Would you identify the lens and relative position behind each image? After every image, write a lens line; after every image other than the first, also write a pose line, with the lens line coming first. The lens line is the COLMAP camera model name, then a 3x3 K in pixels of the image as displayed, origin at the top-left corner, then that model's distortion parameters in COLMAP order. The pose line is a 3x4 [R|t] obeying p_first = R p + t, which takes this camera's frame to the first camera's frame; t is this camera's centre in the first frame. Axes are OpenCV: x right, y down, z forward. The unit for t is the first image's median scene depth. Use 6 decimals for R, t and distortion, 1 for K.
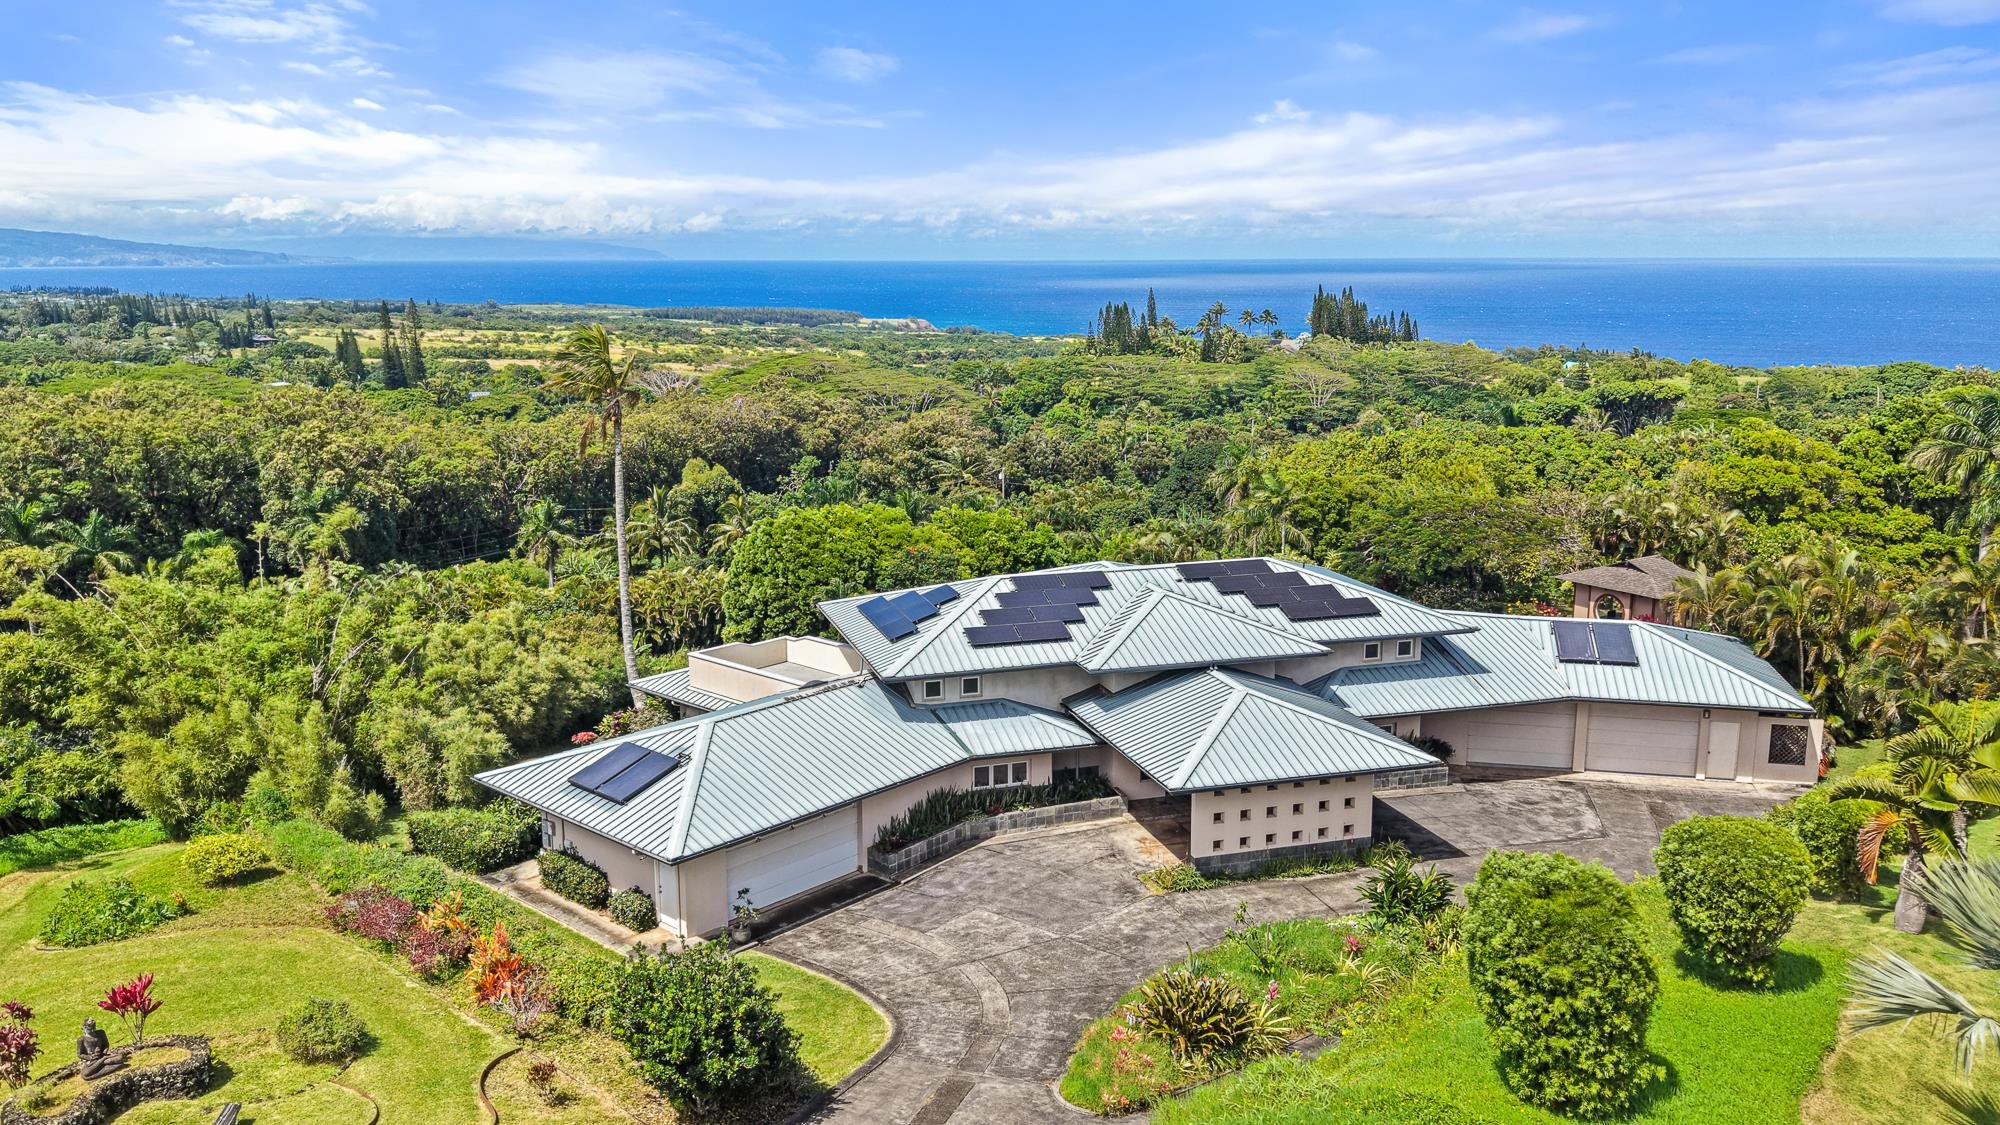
lens RADIAL K [[1562.9, 0, 1000.0], [0, 1562.9, 562.5], [0, 0, 1]] dist [0.125458, -0.296845]
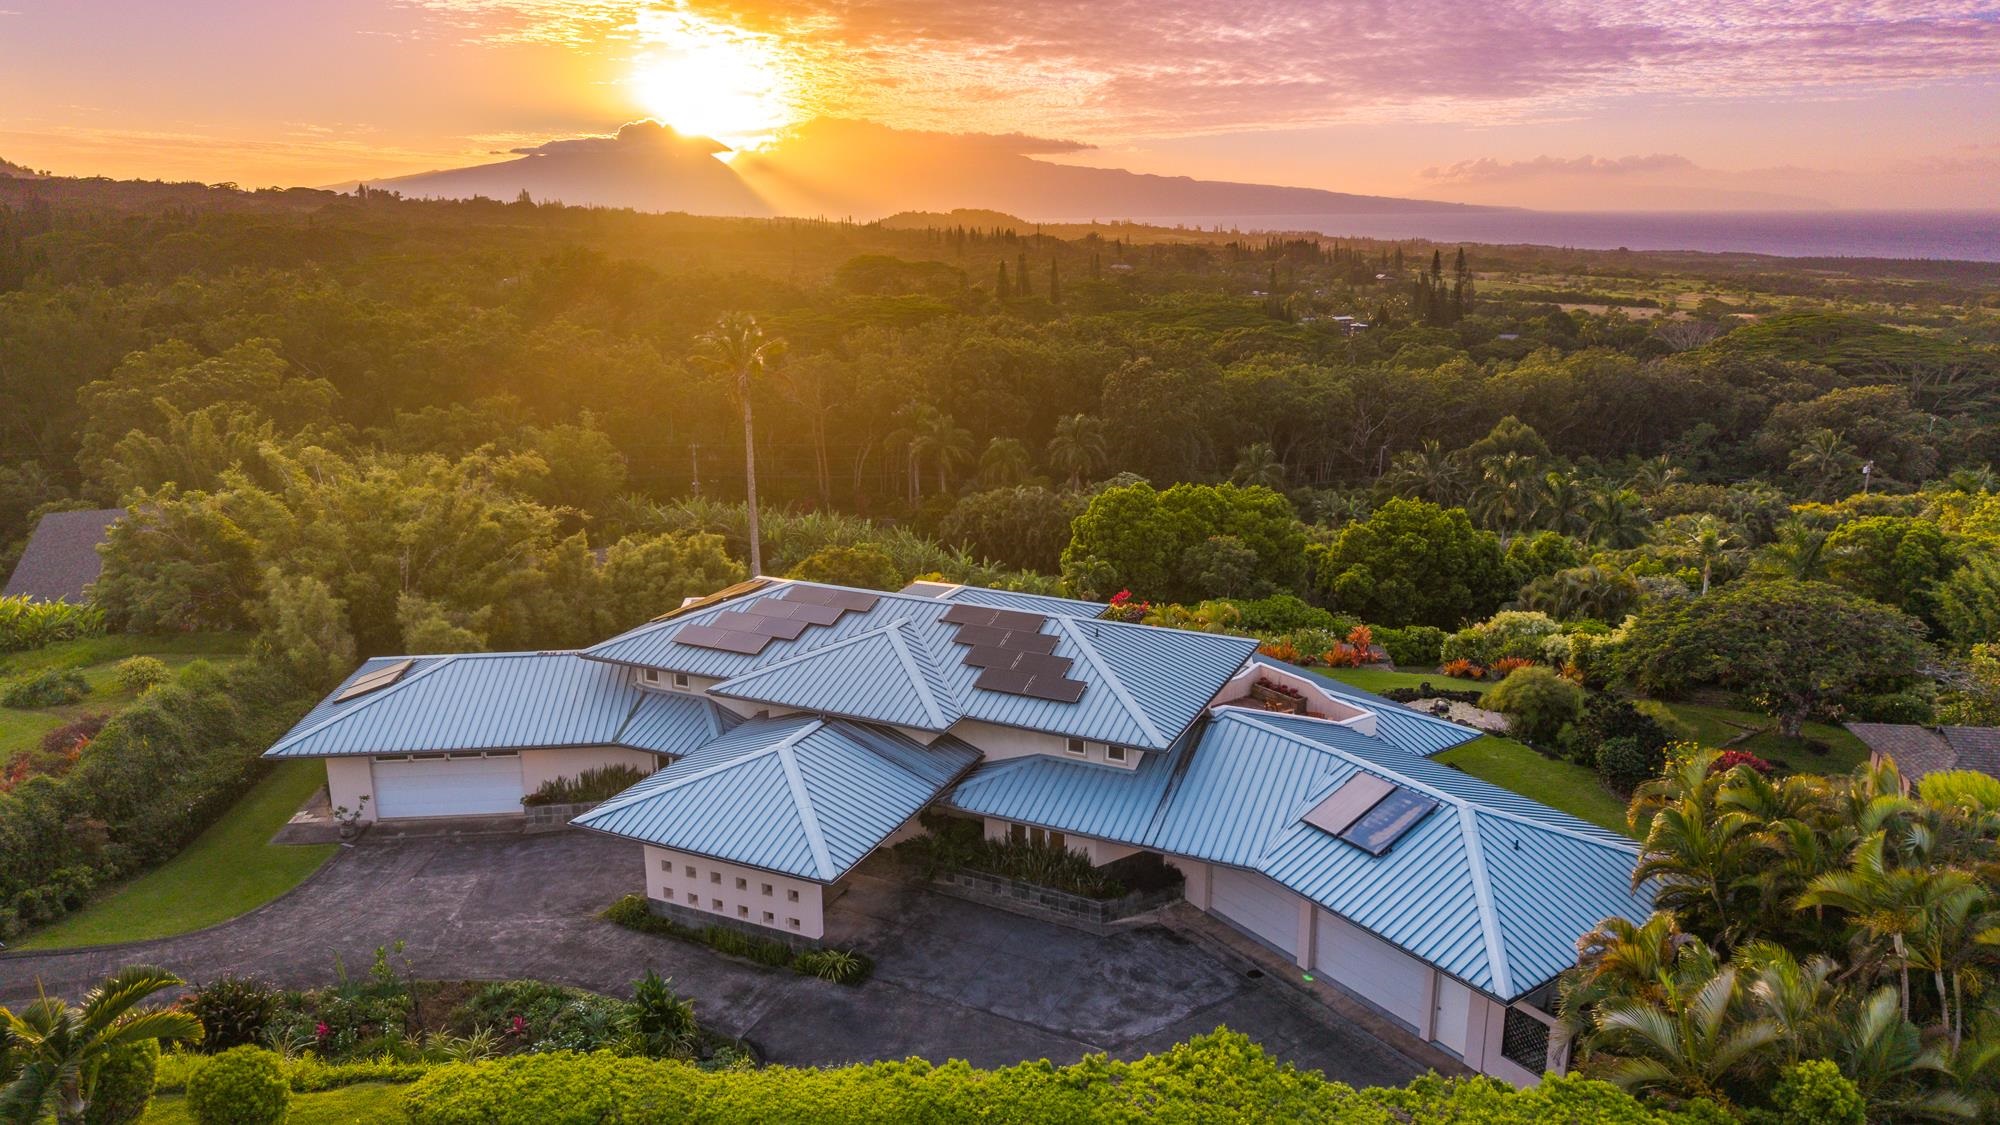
lens RADIAL K [[1361.7, 0, 1000.0], [0, 1361.7, 562.5], [0, 0, 1]] dist [0.071814, -0.092250]
pose [[0.739964, 0.171621, -0.650384, 0.322977], [-0.130018, 0.985162, 0.112036, -0.057841], [0.659961, 0.001659, 0.751298, 0.196603]]
